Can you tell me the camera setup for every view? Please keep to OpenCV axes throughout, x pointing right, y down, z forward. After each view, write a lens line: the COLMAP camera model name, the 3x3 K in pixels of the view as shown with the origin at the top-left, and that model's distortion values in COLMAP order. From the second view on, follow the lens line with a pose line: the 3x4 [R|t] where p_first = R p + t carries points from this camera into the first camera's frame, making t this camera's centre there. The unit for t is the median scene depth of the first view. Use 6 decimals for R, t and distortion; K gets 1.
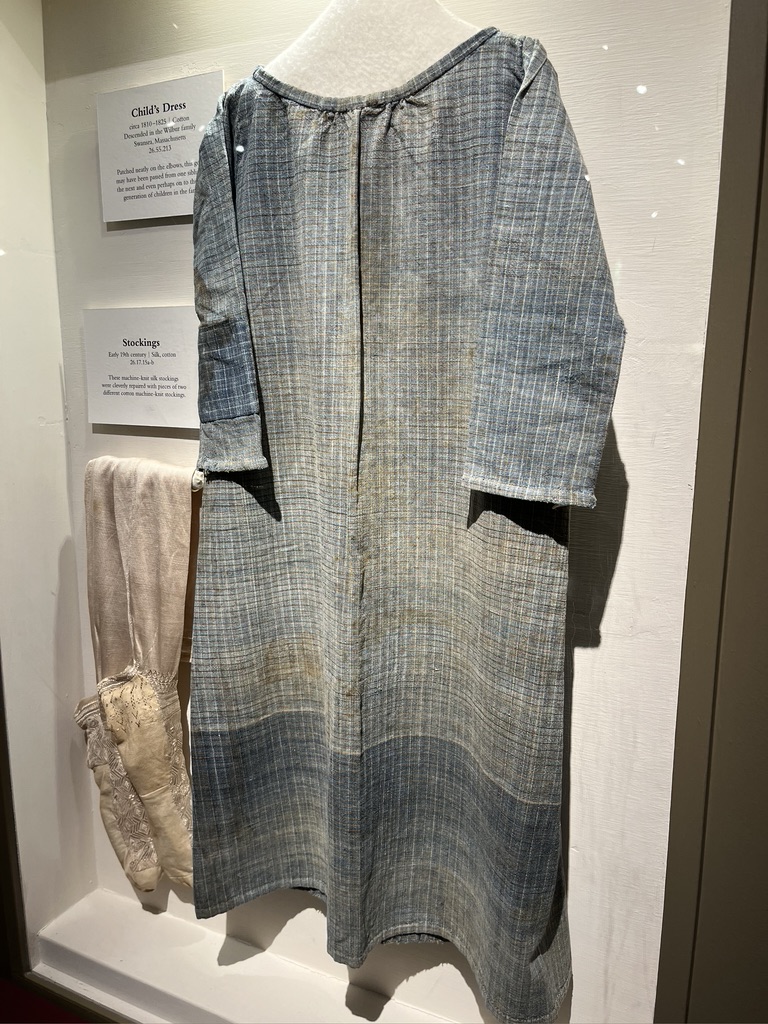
lens RADIAL K [[777.2, 0, 385.6], [0, 777.2, 511.9], [0, 0, 1]] dist [0.009758, -0.003642]
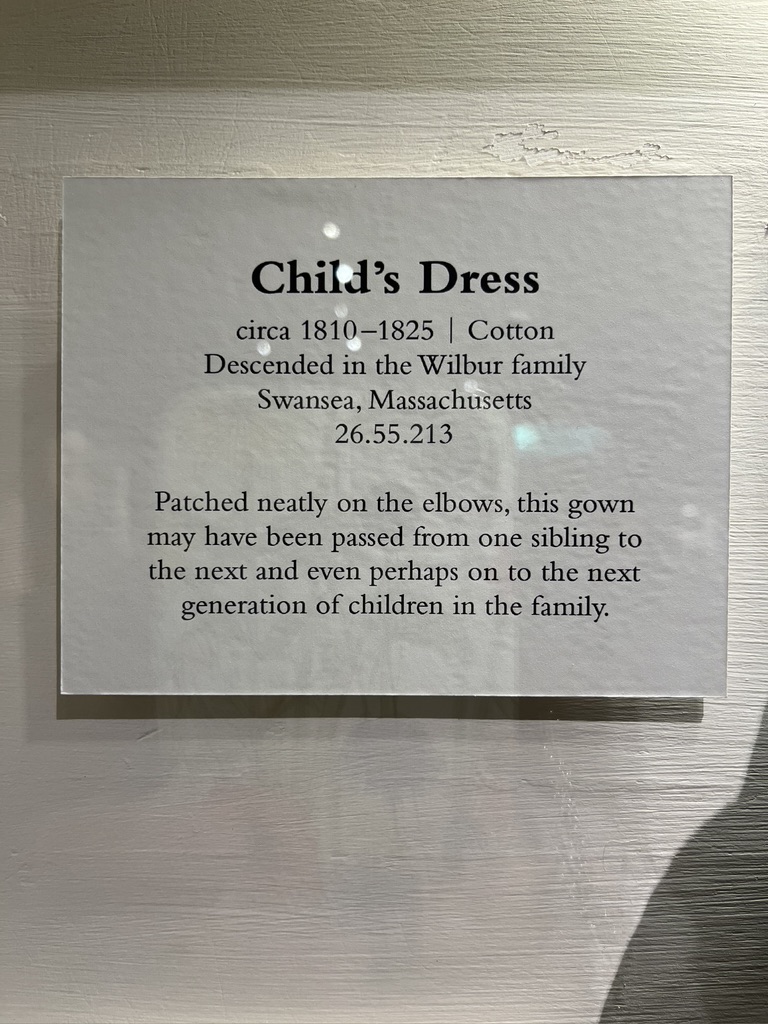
lens RADIAL K [[777.2, 0, 383.1], [0, 777.2, 510.6], [0, 0, 1]] dist [0.009758, -0.003642]
pose [[0.896589, -0.020638, 0.442383, -0.397508], [0.087922, 0.987325, -0.132132, -0.408280], [-0.434049, 0.157364, 0.887039, 0.787594]]
